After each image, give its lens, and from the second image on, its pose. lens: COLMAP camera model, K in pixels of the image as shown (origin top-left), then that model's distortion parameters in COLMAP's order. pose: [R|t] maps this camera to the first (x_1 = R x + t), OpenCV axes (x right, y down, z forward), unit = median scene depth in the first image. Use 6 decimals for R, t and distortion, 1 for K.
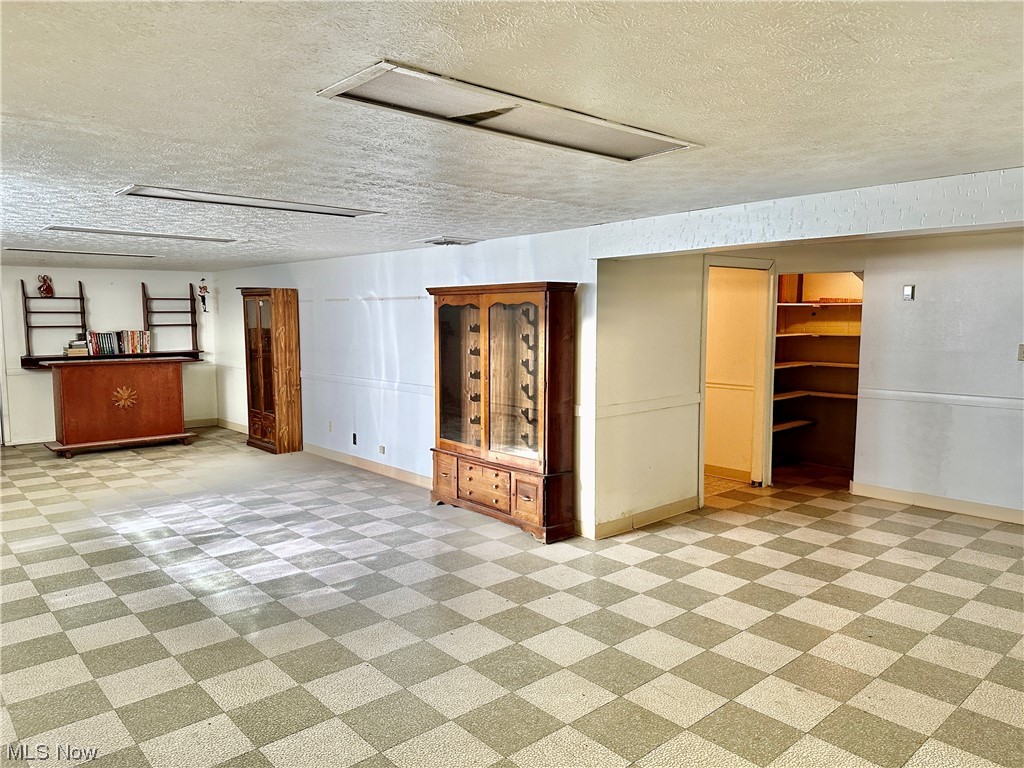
lens RADIAL K [[740.9, 0, 518.5], [0, 740.9, 383.4], [0, 0, 1]] dist [0.193100, -0.267964]
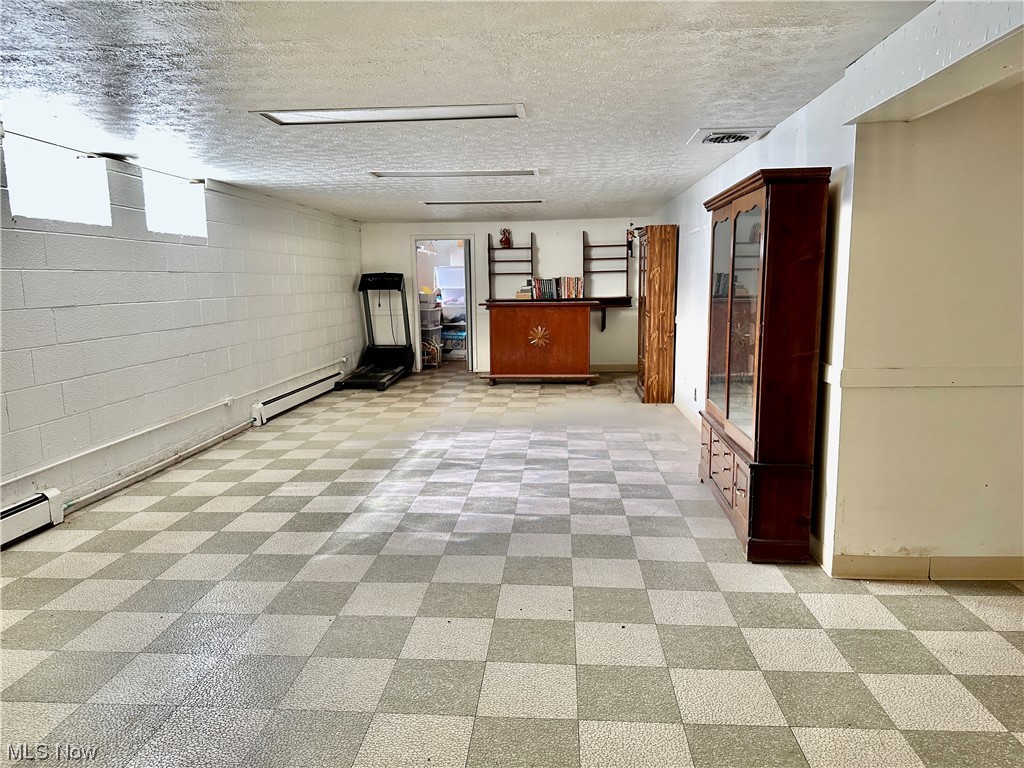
lens RADIAL K [[740.9, 0, 518.5], [0, 740.9, 383.4], [0, 0, 1]] dist [0.193100, -0.267964]
pose [[0.687285, 0.090910, -0.720676, 0.355247], [-0.054399, 0.995793, 0.073736, 0.012217], [0.724348, -0.011473, 0.689339, 0.348774]]
